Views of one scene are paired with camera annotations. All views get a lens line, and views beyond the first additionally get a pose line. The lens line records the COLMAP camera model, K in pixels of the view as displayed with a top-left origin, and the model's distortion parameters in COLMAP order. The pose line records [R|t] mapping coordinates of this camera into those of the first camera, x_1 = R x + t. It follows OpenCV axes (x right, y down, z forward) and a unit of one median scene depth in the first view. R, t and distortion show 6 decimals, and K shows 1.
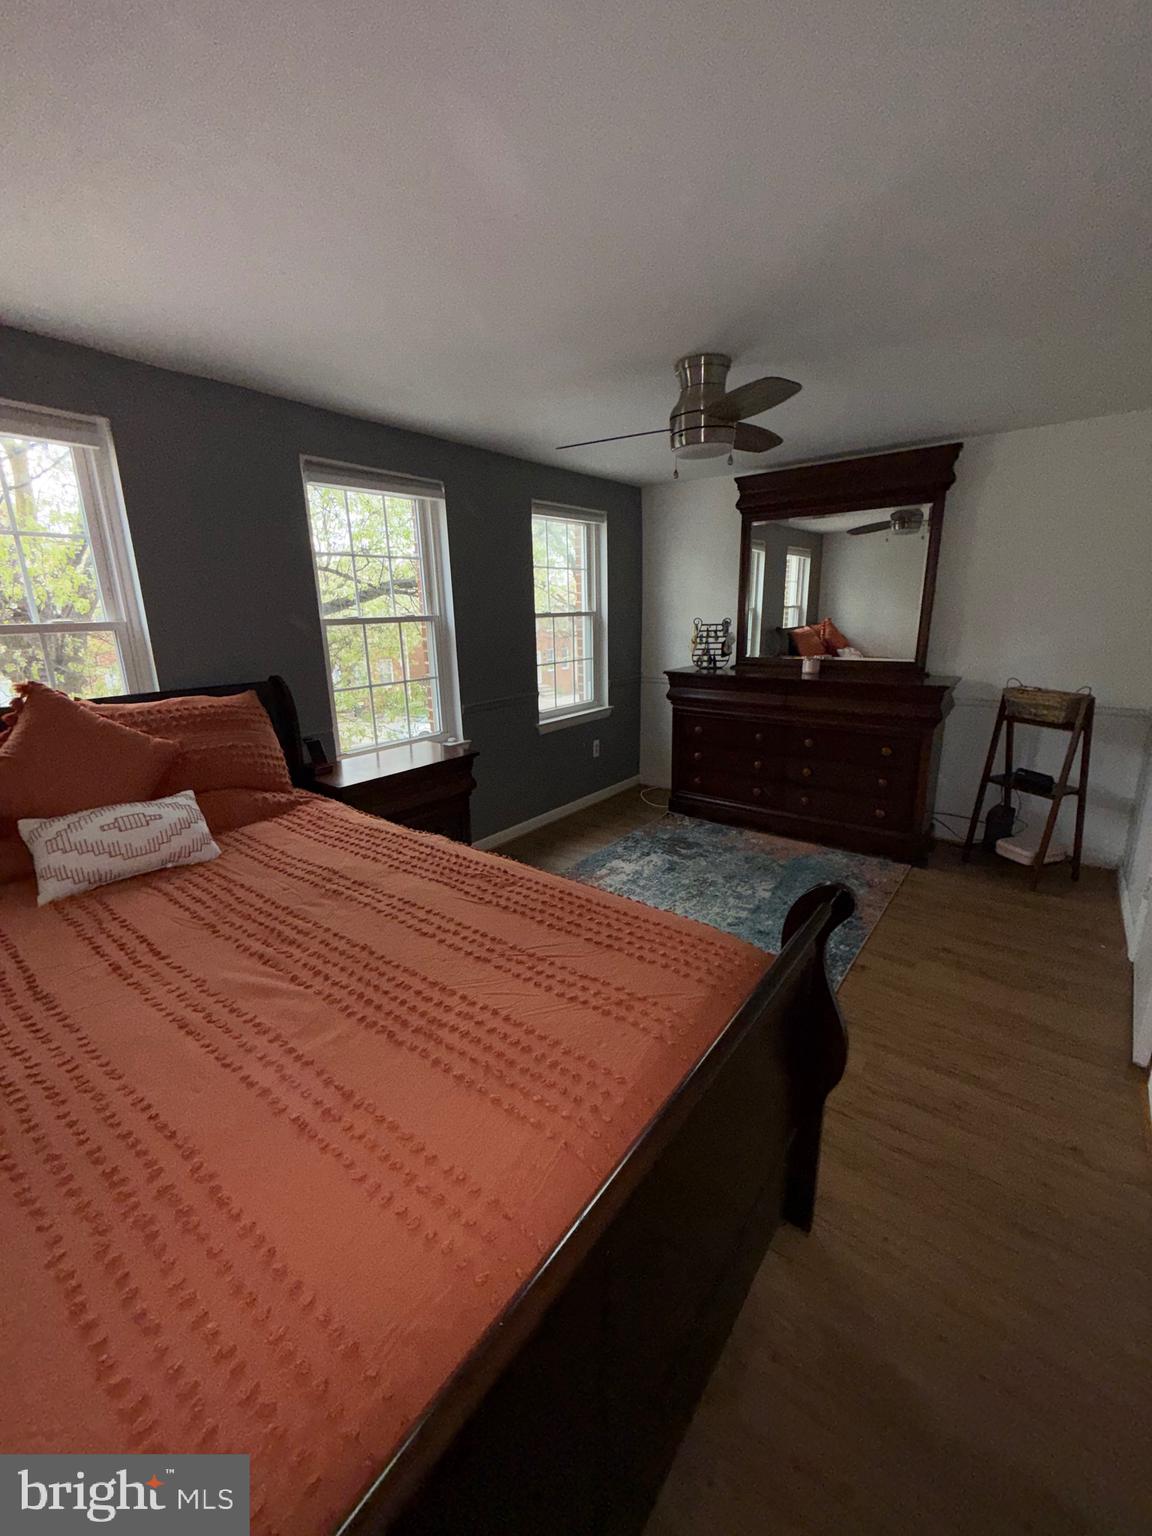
lens RADIAL K [[612.3, 0, 590.6], [0, 612.3, 763.4], [0, 0, 1]] dist [0.005394, 0.000718]
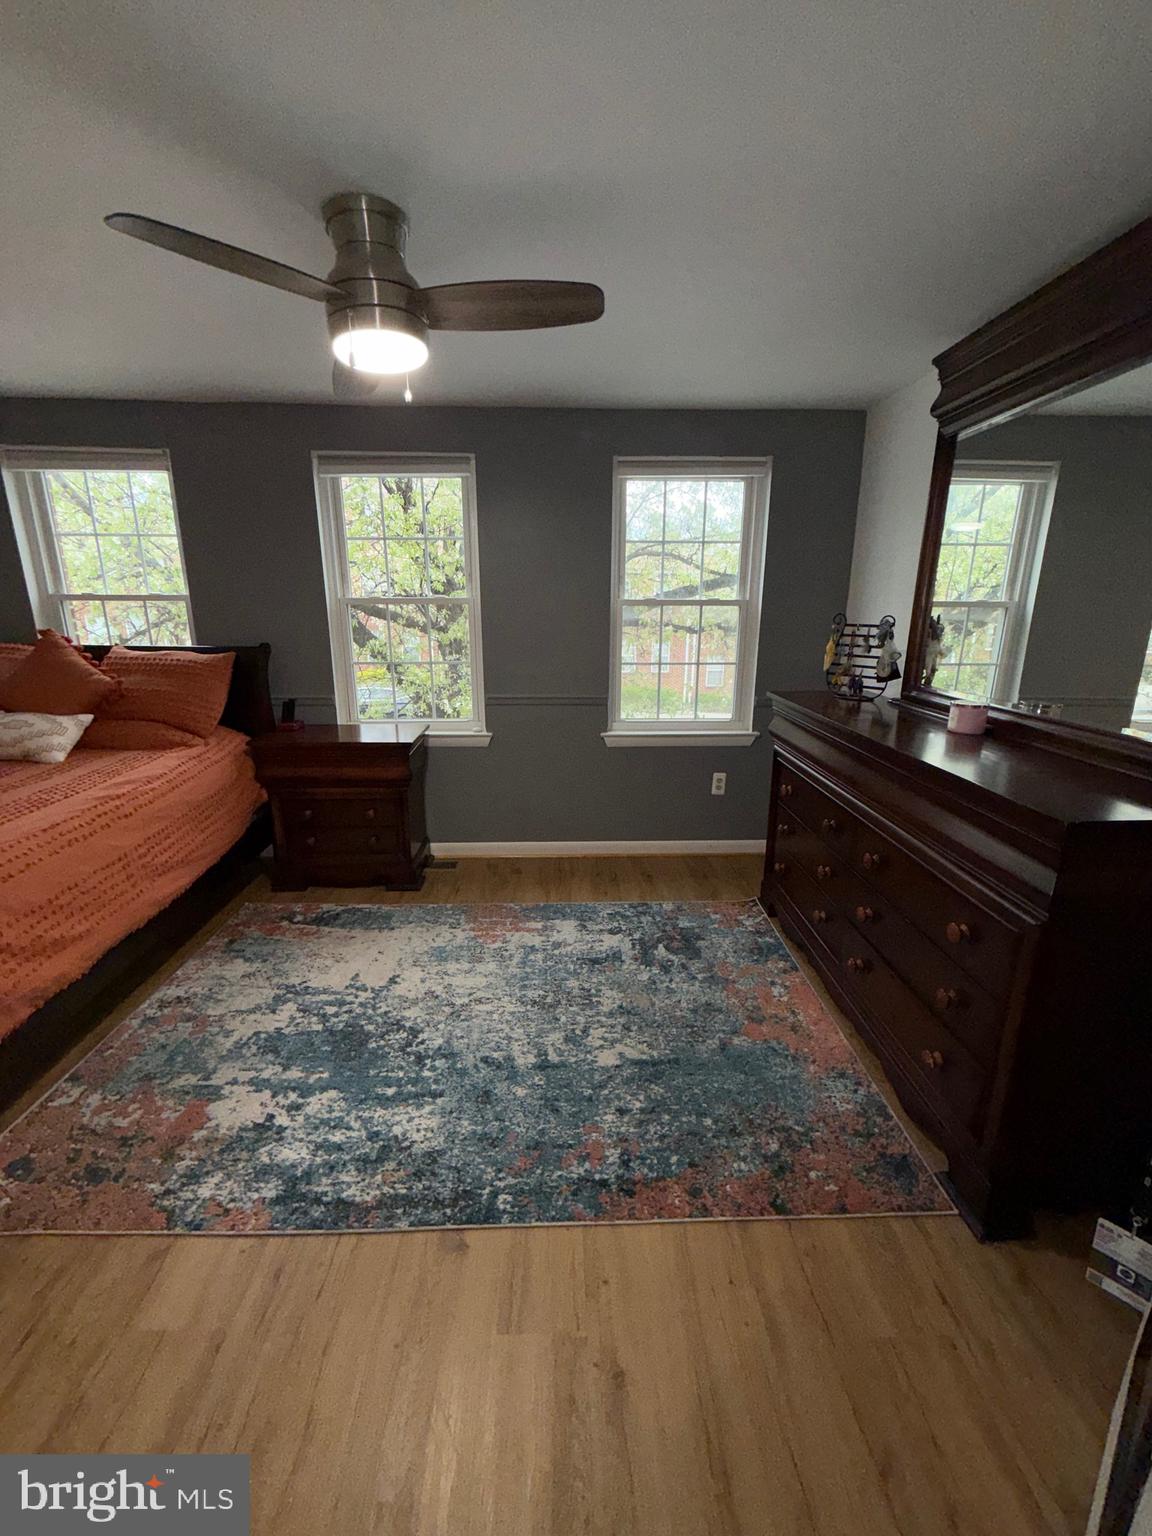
lens RADIAL K [[612.3, 0, 582.4], [0, 612.3, 767.0], [0, 0, 1]] dist [0.005394, 0.000718]
pose [[0.631637, 0.219361, -0.743583, 0.527731], [-0.208472, 0.971866, 0.109619, -0.106929], [0.746709, 0.085777, 0.659597, 0.438249]]
